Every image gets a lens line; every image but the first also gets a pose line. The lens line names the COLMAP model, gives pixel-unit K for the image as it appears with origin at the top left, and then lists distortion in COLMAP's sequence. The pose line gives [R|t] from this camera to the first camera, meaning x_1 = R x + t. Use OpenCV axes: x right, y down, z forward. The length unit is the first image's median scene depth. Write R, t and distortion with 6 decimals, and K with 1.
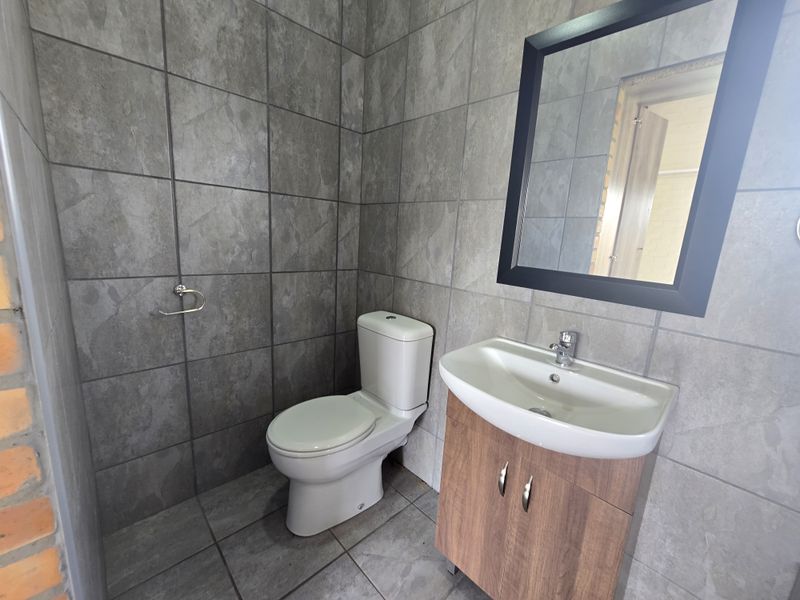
lens RADIAL K [[329.0, 0, 400.0], [0, 329.0, 300.0], [0, 0, 1]] dist [-0.001397, 0.000335]
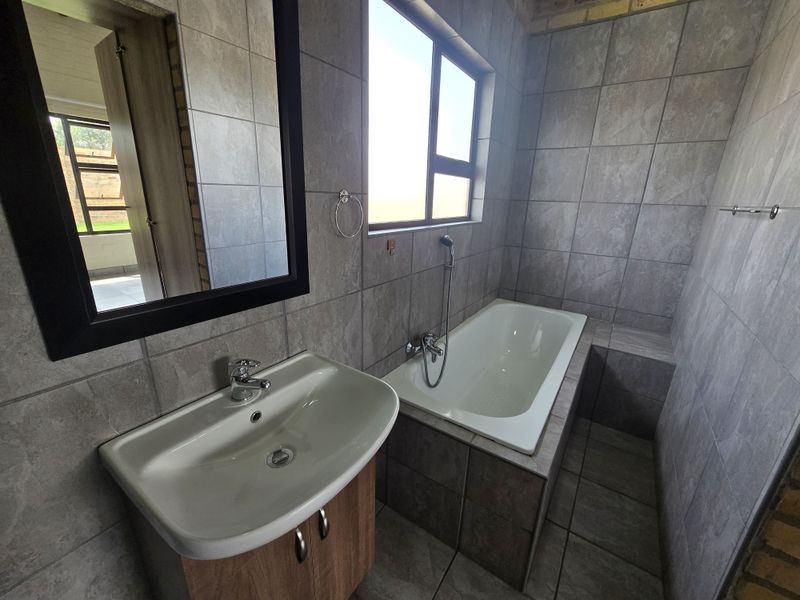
lens RADIAL K [[329.0, 0, 400.0], [0, 329.0, 300.0], [0, 0, 1]] dist [-0.001397, 0.000335]
pose [[-0.208333, -0.353974, 0.911756, -0.272486], [0.154719, 0.908546, 0.388080, -0.306575], [-0.965743, 0.221916, -0.134514, 0.708196]]
